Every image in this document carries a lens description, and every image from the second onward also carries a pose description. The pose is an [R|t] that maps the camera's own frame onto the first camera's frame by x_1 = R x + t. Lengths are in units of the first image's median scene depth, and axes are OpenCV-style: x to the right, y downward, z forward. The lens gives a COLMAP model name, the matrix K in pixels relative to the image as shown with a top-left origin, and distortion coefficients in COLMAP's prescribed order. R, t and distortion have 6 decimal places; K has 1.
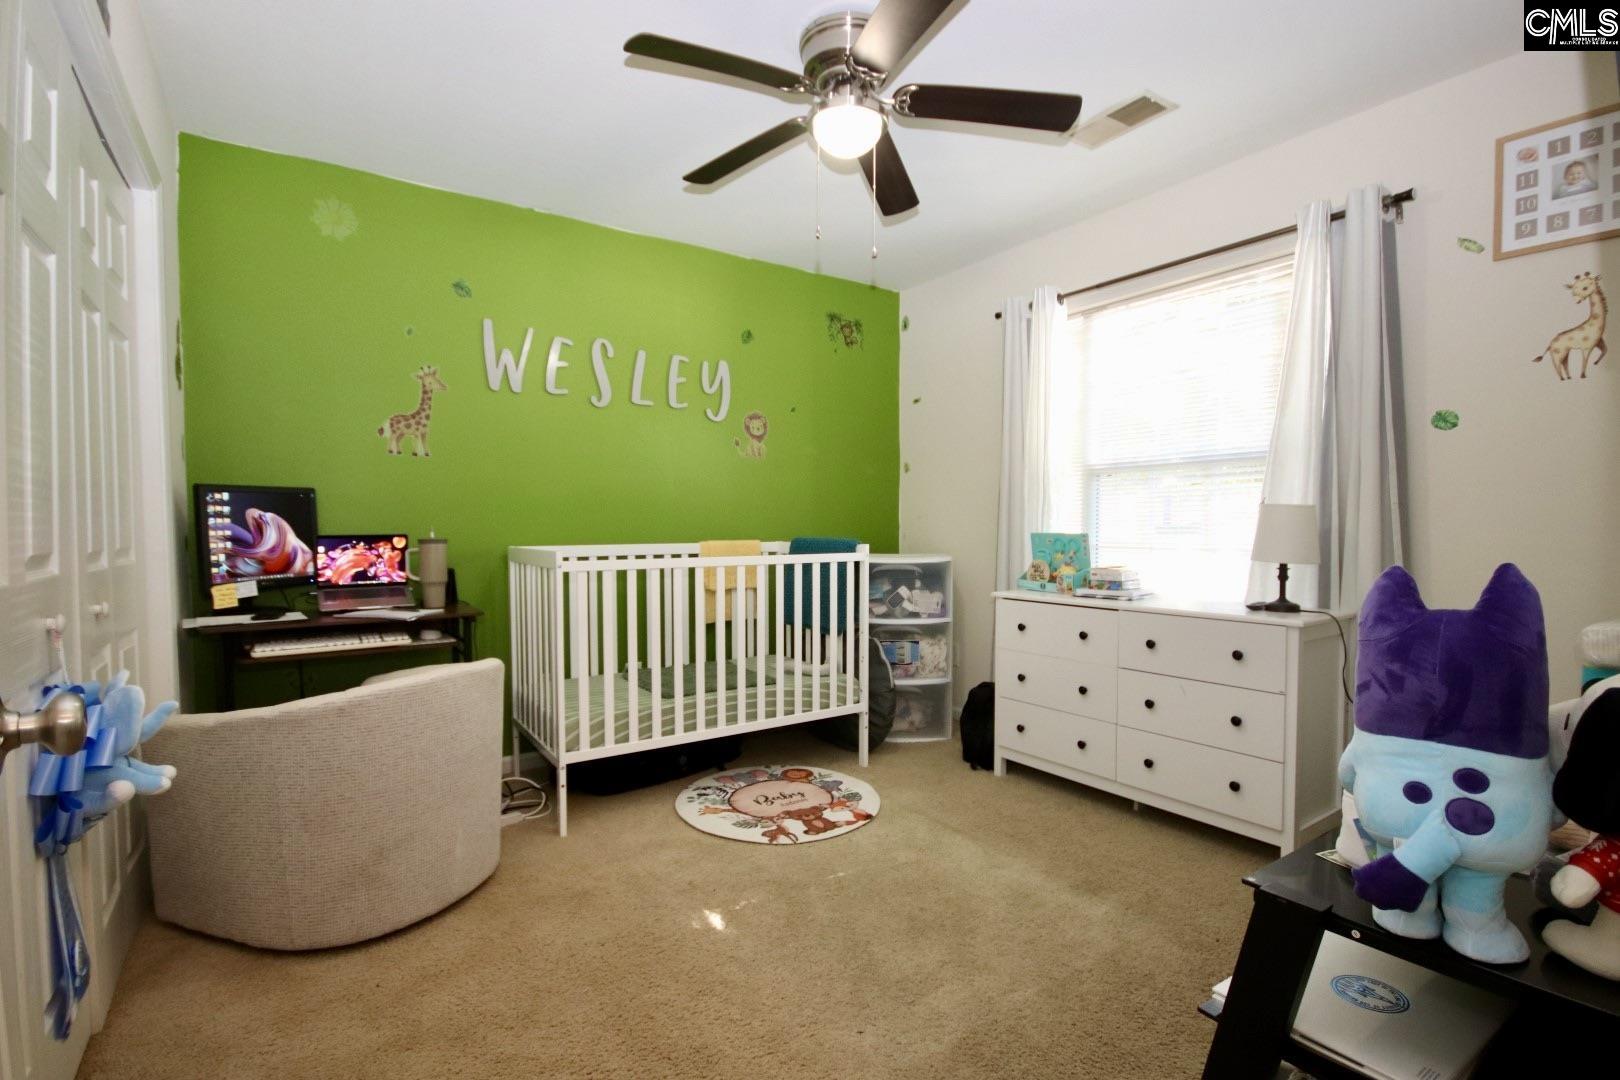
lens RADIAL K [[766.0, 0, 810.7], [0, 766.0, 547.8], [0, 0, 1]] dist [0.003751, -0.000064]
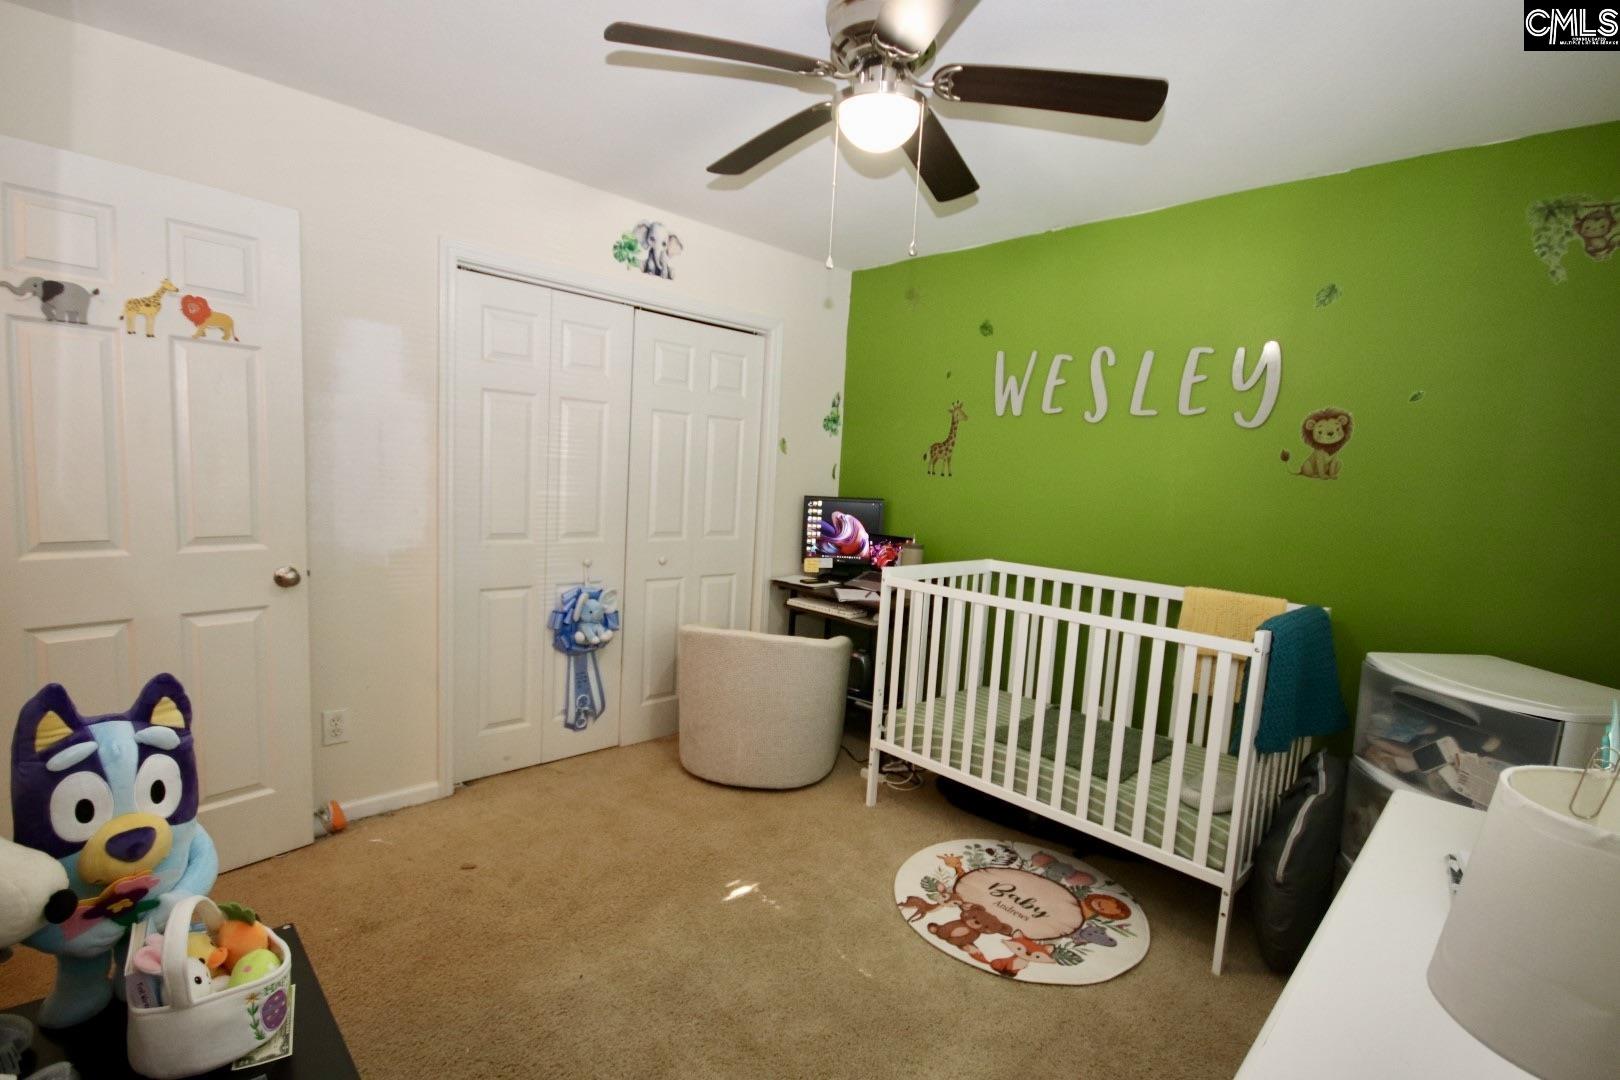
lens RADIAL K [[766.0, 0, 810.7], [0, 766.0, 547.8], [0, 0, 1]] dist [0.003751, -0.000064]
pose [[0.159404, 0.114756, -0.980521, 0.746098], [-0.086032, 0.991057, 0.102002, -0.125578], [0.983458, 0.068097, 0.167851, 0.659835]]
